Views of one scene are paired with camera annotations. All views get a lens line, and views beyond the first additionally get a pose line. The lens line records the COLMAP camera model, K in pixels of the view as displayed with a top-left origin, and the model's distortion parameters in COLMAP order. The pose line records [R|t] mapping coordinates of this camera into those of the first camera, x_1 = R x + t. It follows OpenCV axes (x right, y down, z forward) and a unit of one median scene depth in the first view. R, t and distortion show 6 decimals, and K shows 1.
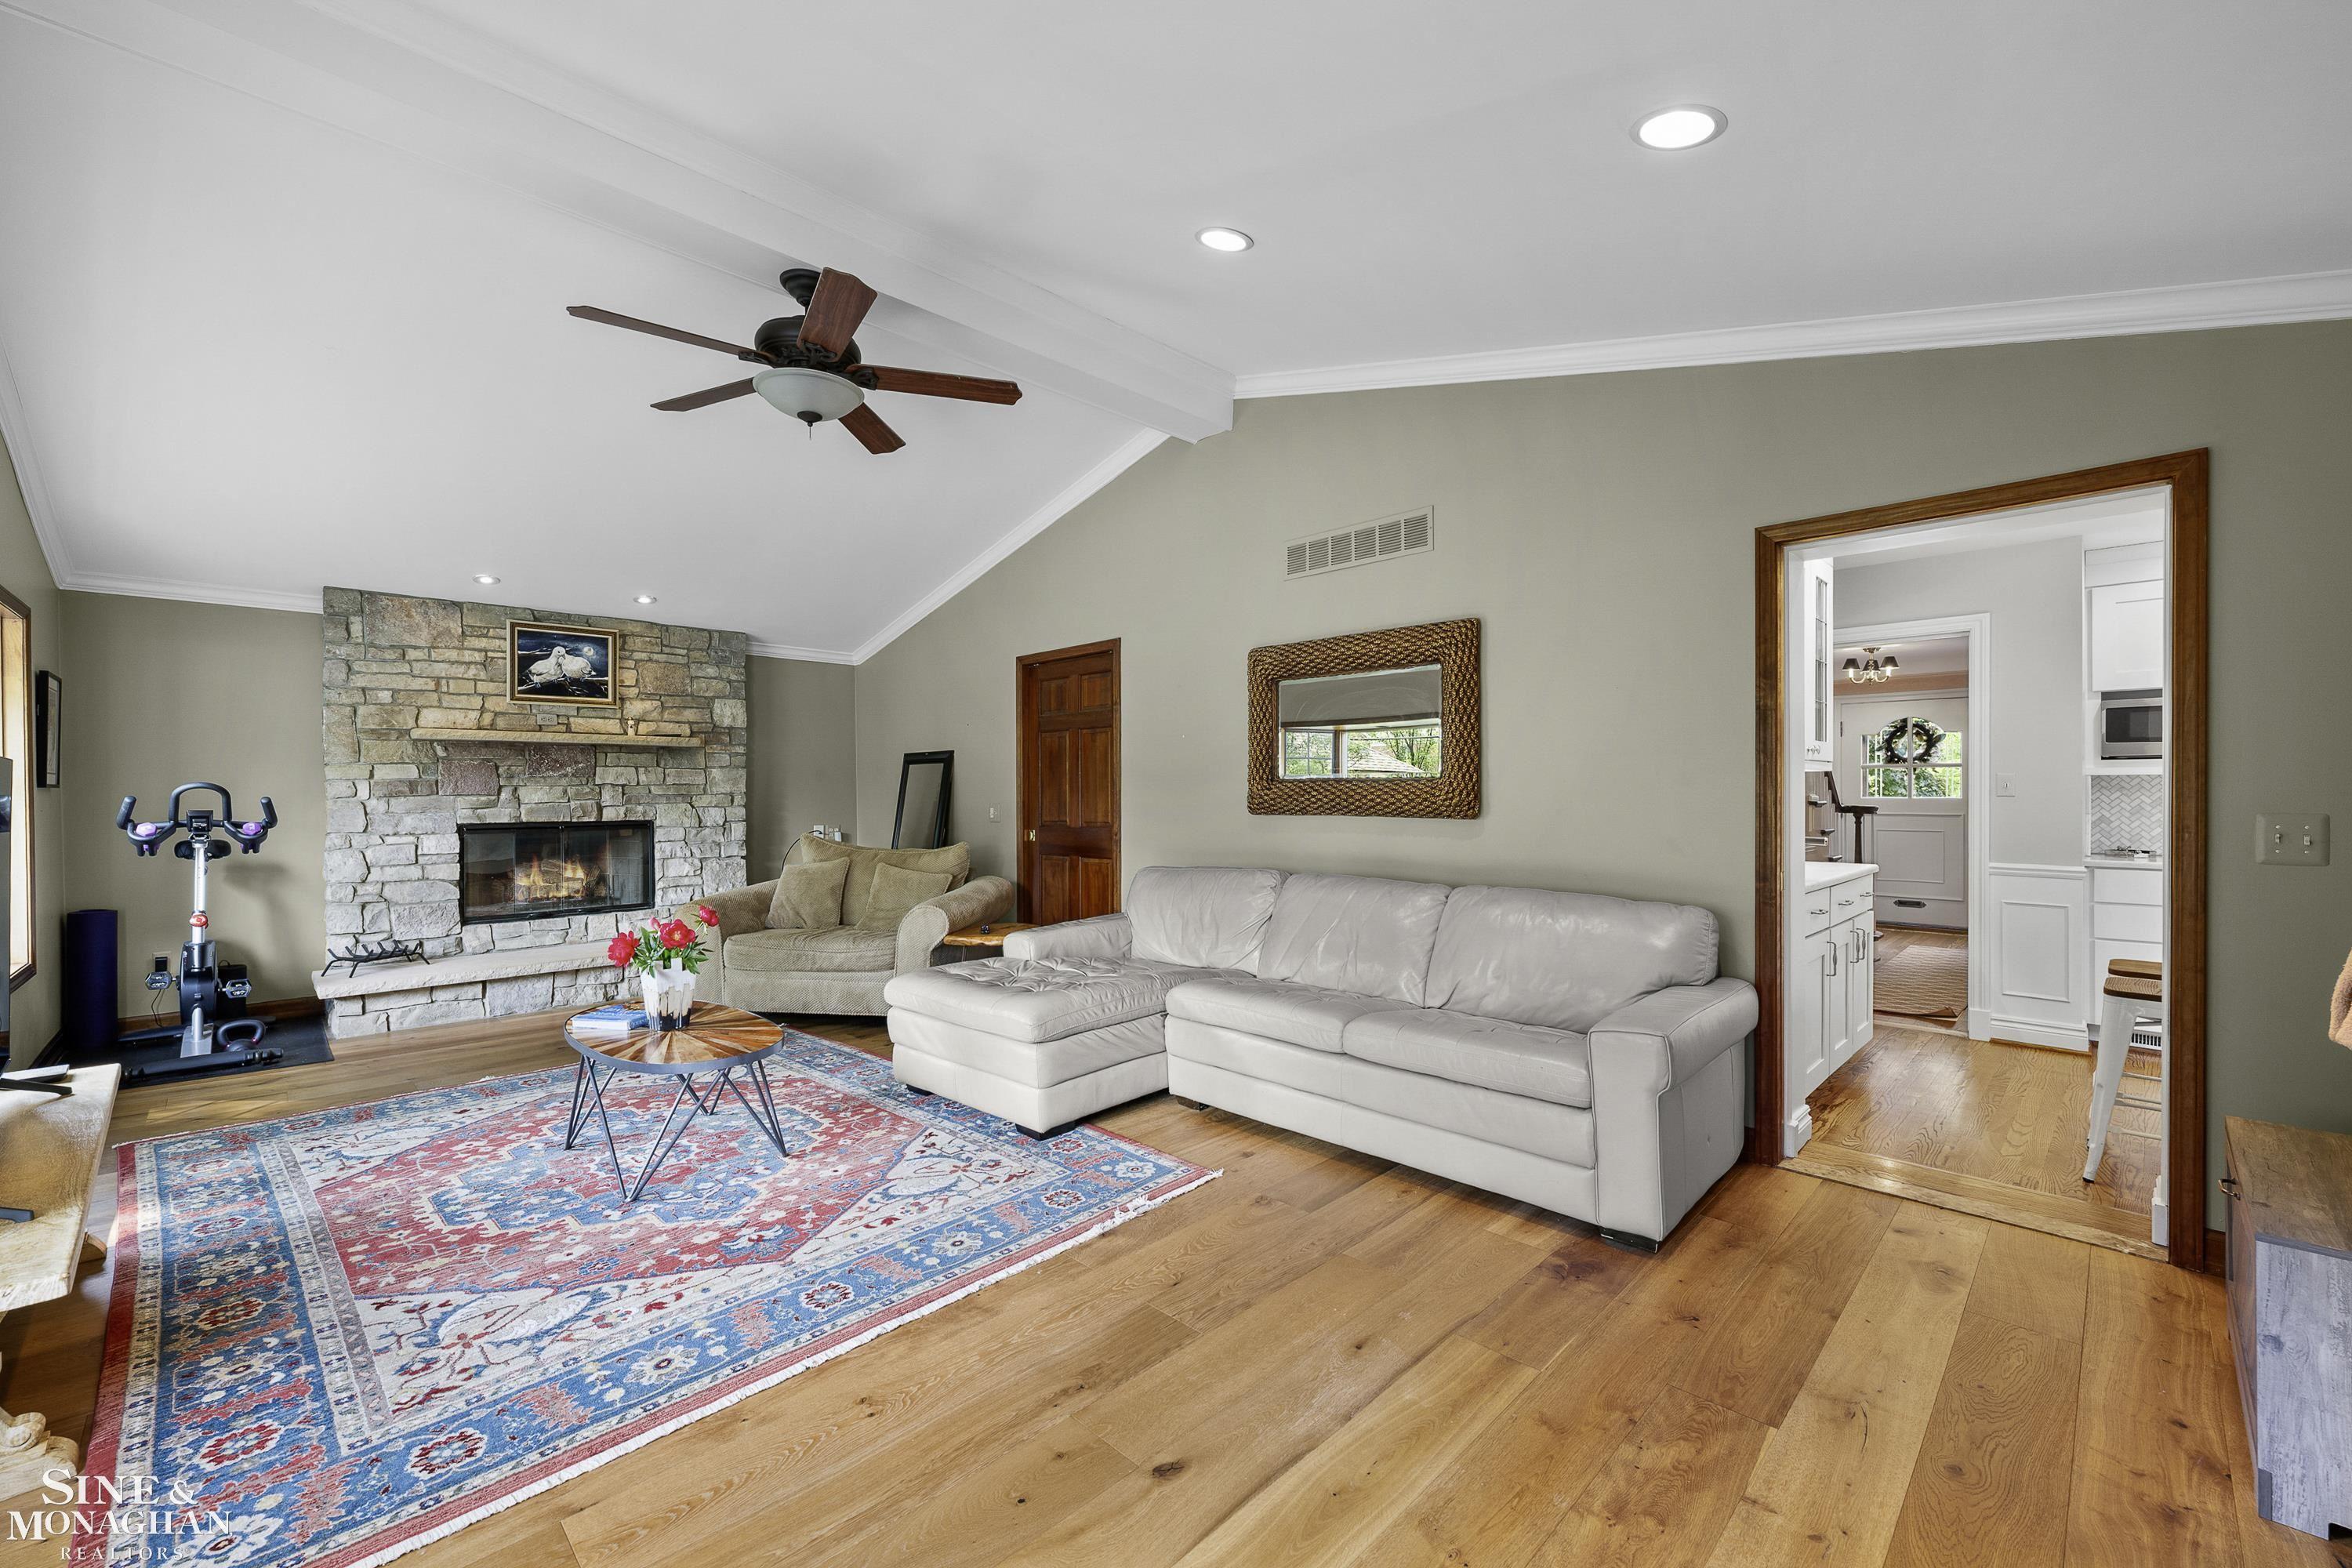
lens RADIAL K [[963.0, 0, 1176.0], [0, 963.0, 784.0], [0, 0, 1]] dist [-0.001277, -0.000165]
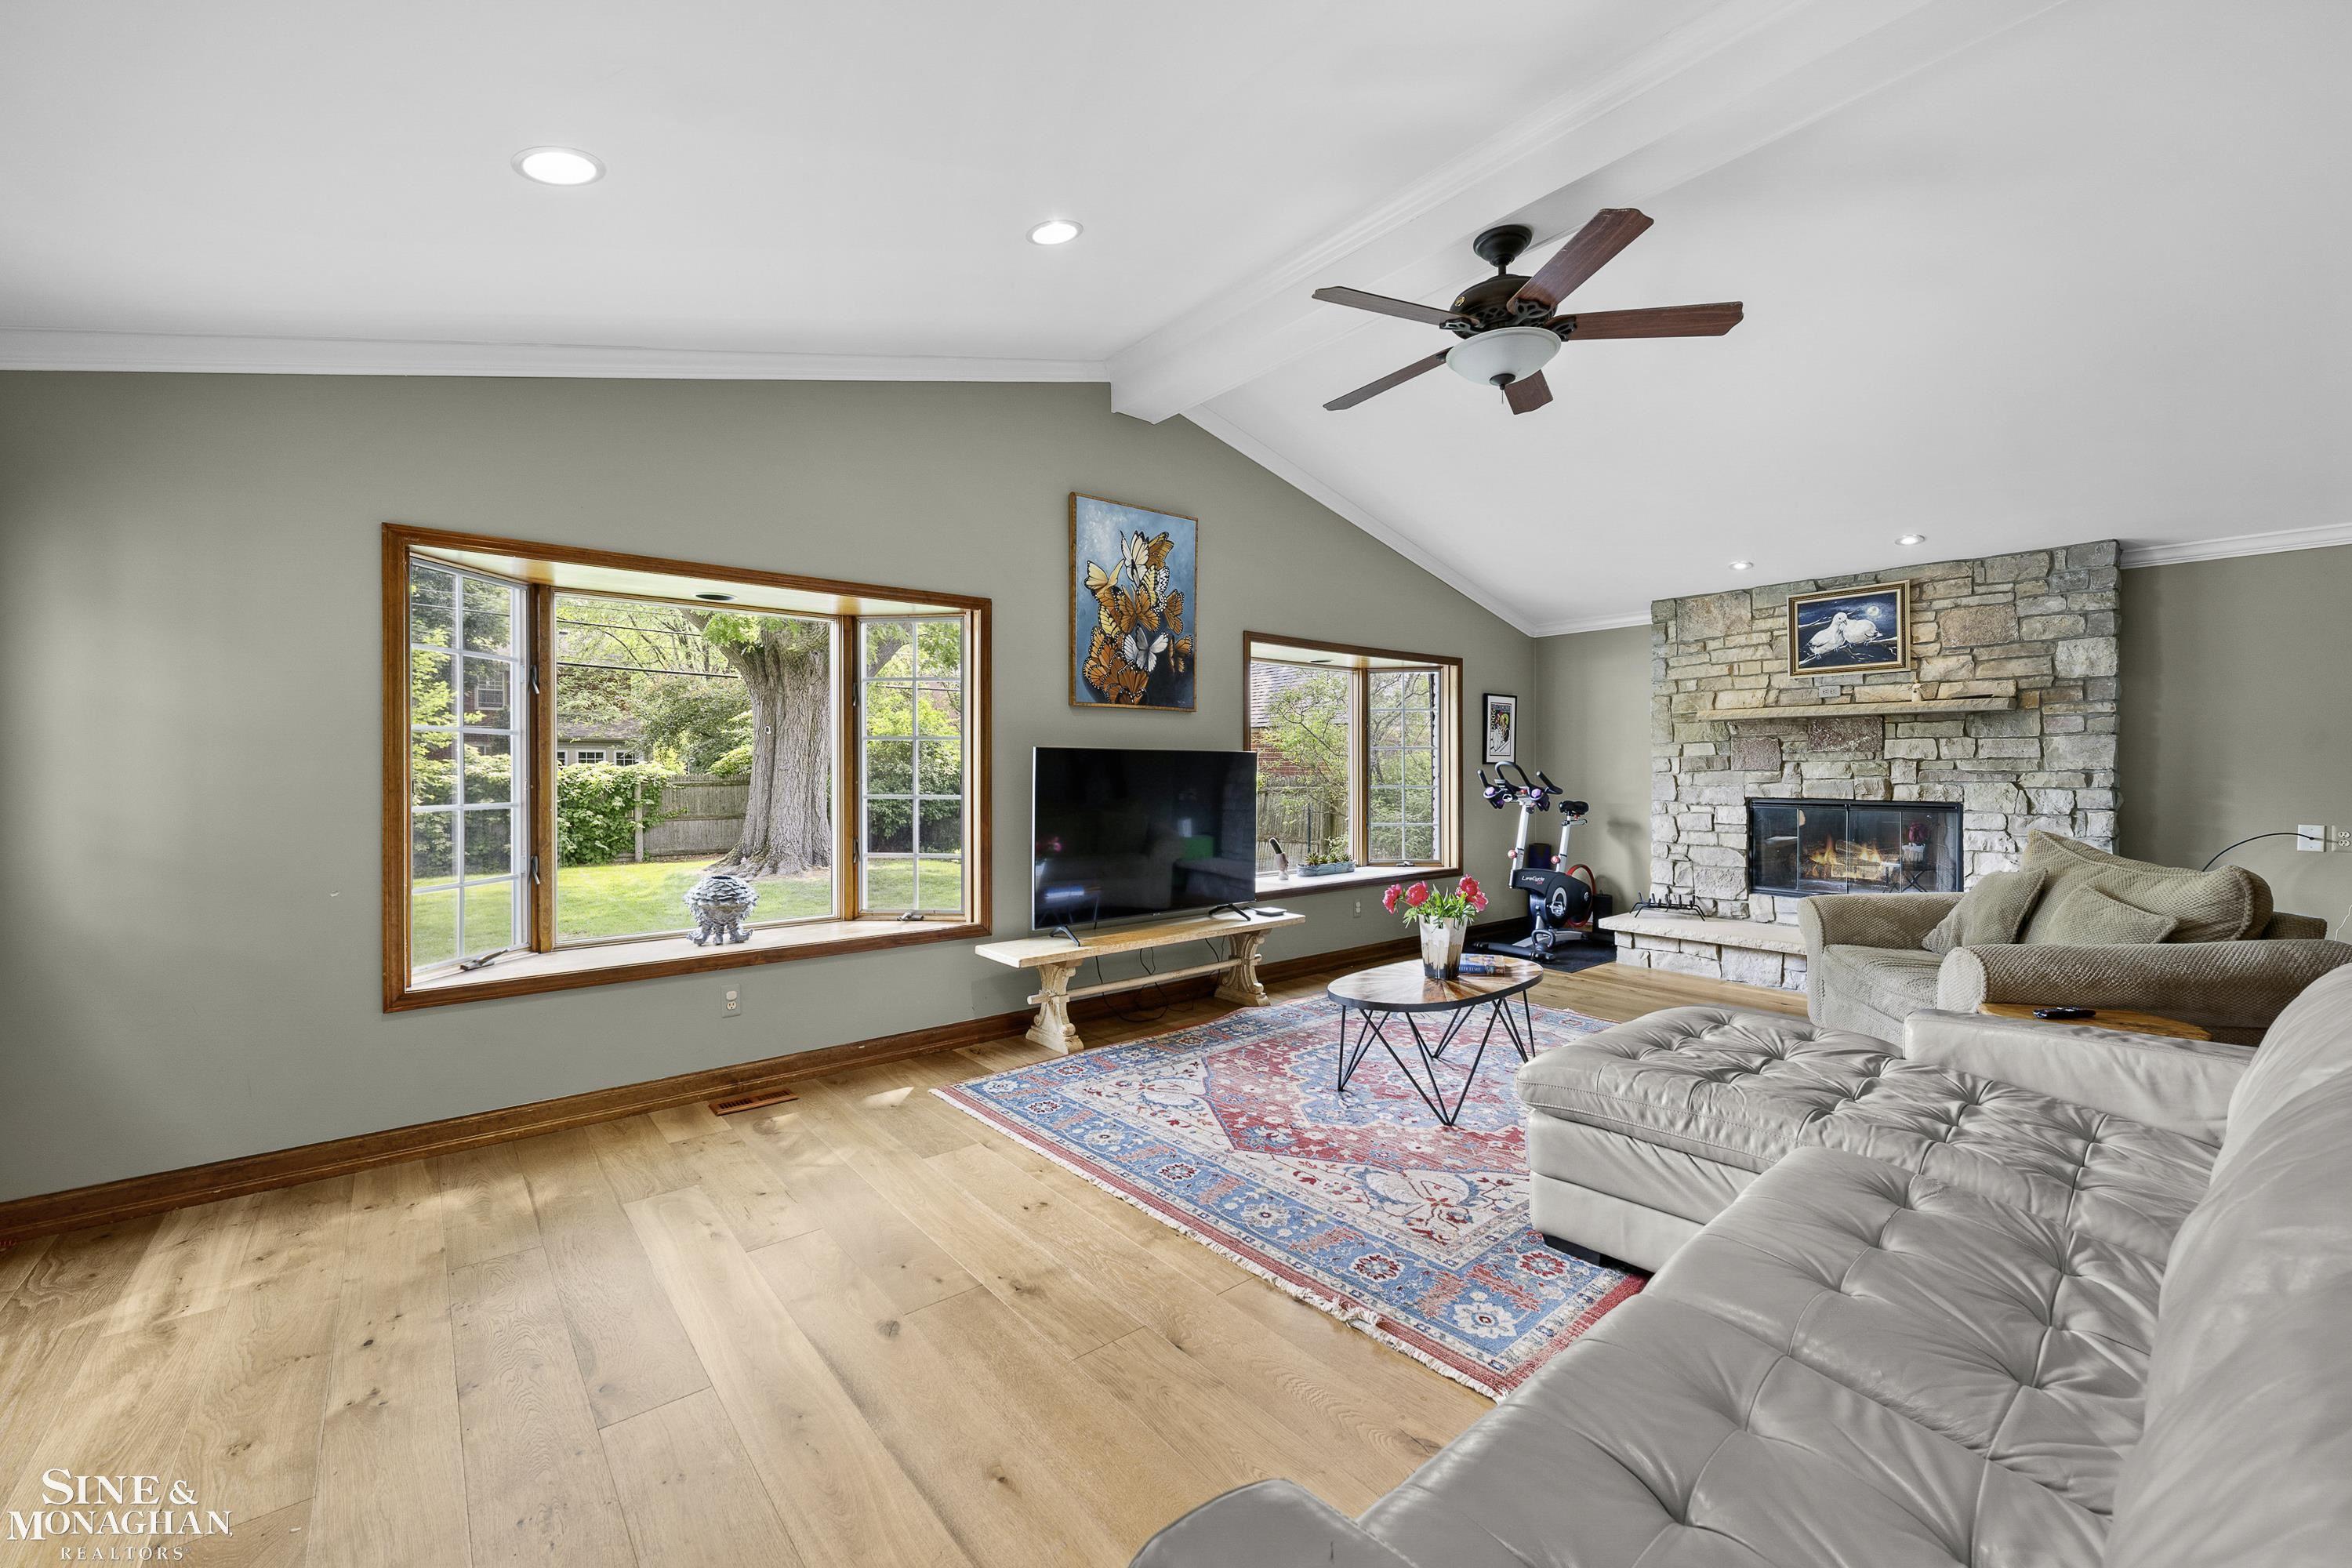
lens RADIAL K [[958.5, 0, 1180.6], [0, 958.5, 759.4], [0, 0, 1]] dist [0.000604, 0.000129]
pose [[-0.106915, -0.004221, -0.994259, 0.390572], [0.008799, 0.999948, -0.005191, -0.000557], [0.994229, -0.009304, -0.106872, 0.502667]]
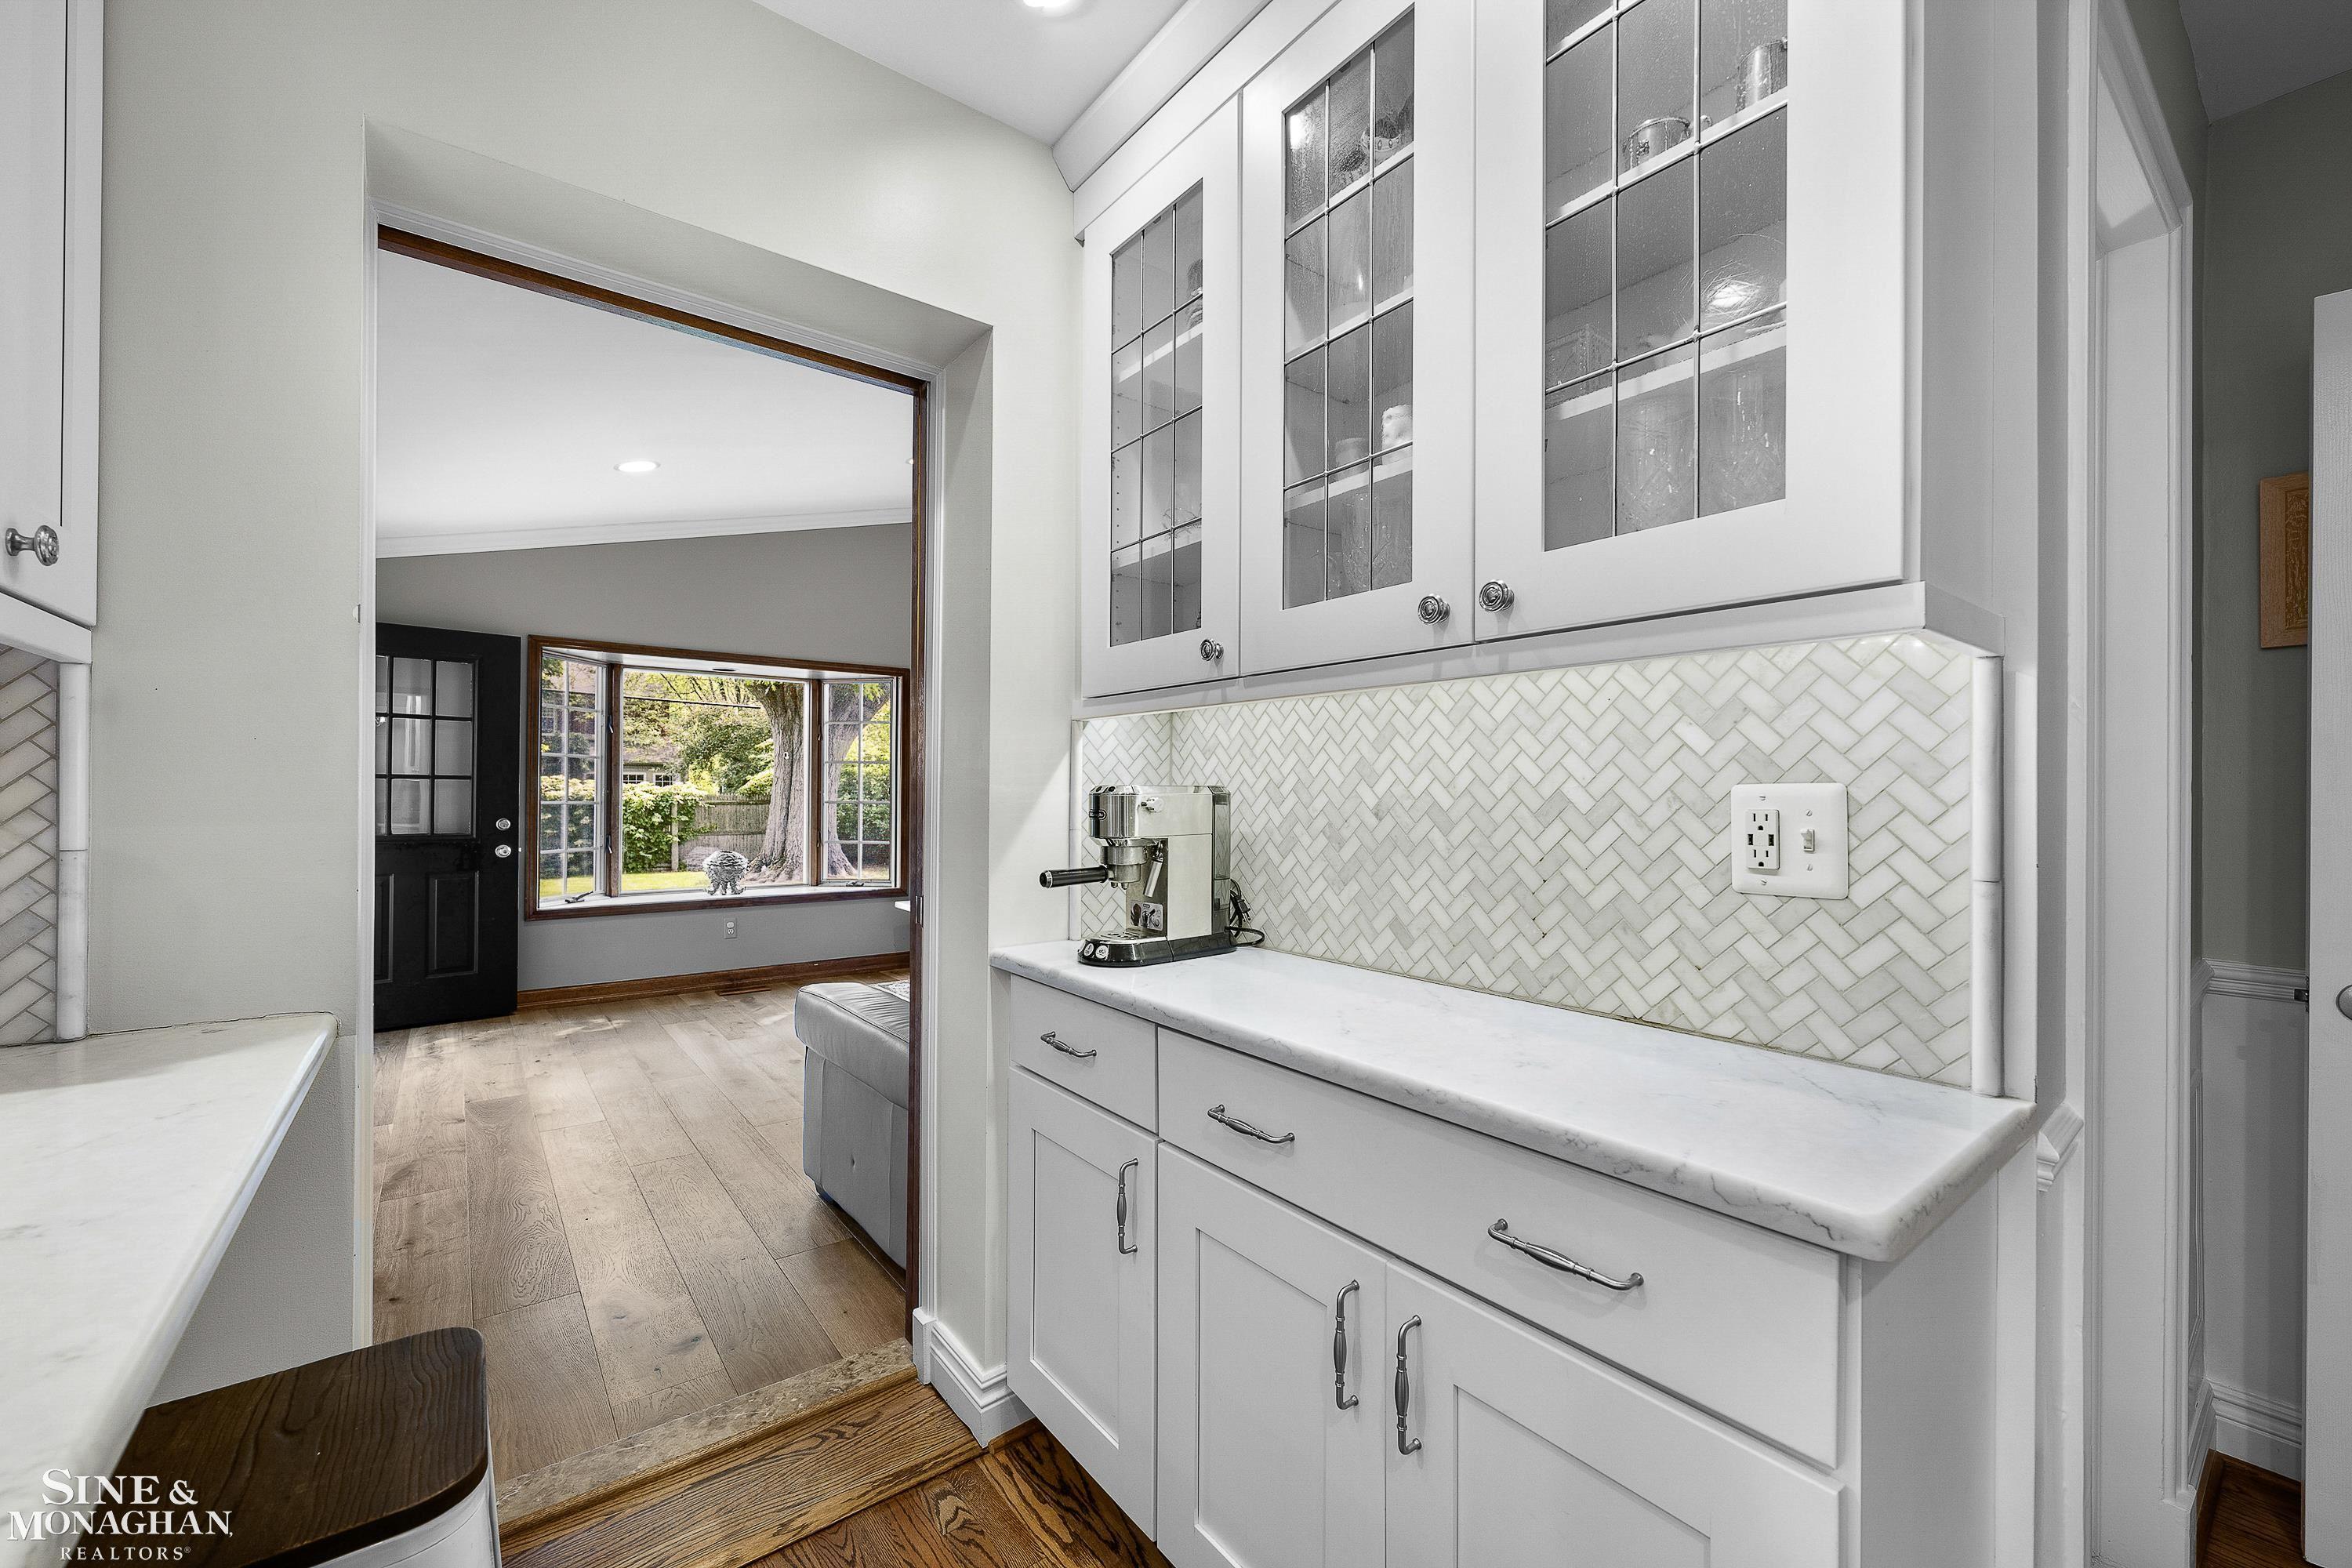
lens RADIAL K [[951.0, 0, 1176.0], [0, 951.0, 784.0], [0, 0, 1]] dist [-0.001138, -0.000087]
pose [[-0.136897, -0.009122, -0.990543, 0.731988], [-0.000861, 0.999958, -0.009090, 0.013129], [0.990585, -0.000391, -0.136899, 0.749449]]
